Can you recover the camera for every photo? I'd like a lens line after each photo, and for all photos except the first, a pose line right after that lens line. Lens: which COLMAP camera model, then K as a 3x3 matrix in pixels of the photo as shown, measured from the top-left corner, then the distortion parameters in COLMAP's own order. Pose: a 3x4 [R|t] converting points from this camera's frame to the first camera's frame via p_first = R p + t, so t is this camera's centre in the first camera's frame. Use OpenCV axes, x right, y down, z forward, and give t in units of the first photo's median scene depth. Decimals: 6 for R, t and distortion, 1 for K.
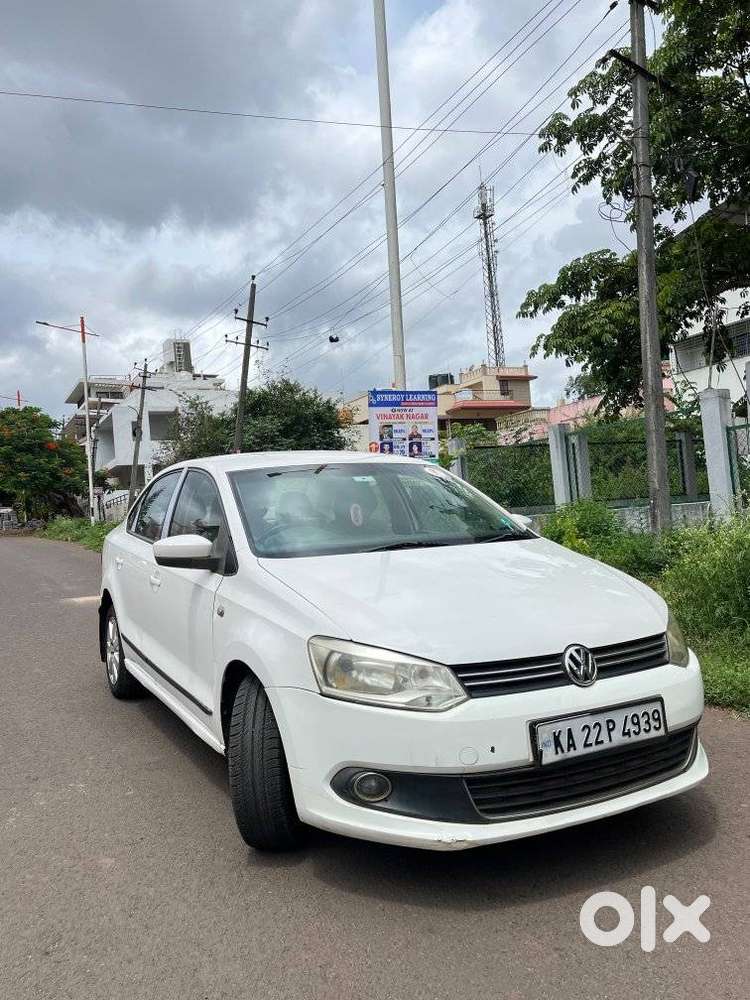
lens RADIAL K [[826.8, 0, 357.6], [0, 826.8, 498.2], [0, 0, 1]] dist [0.047477, -0.037196]
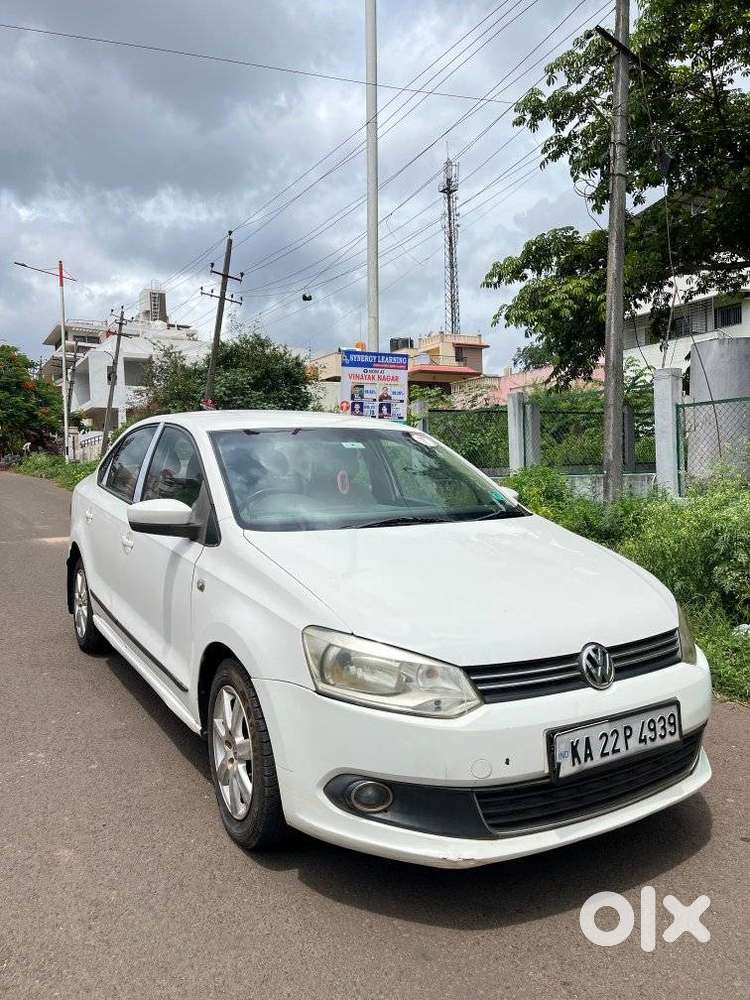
lens RADIAL K [[758.4, 0, 367.9], [0, 758.4, 506.2], [0, 0, 1]] dist [0.043382, -0.034614]
pose [[0.996678, 0.042857, 0.069250, -0.038983], [-0.047771, 0.996336, 0.070945, -0.017396], [-0.065956, -0.074017, 0.995074, 0.141238]]
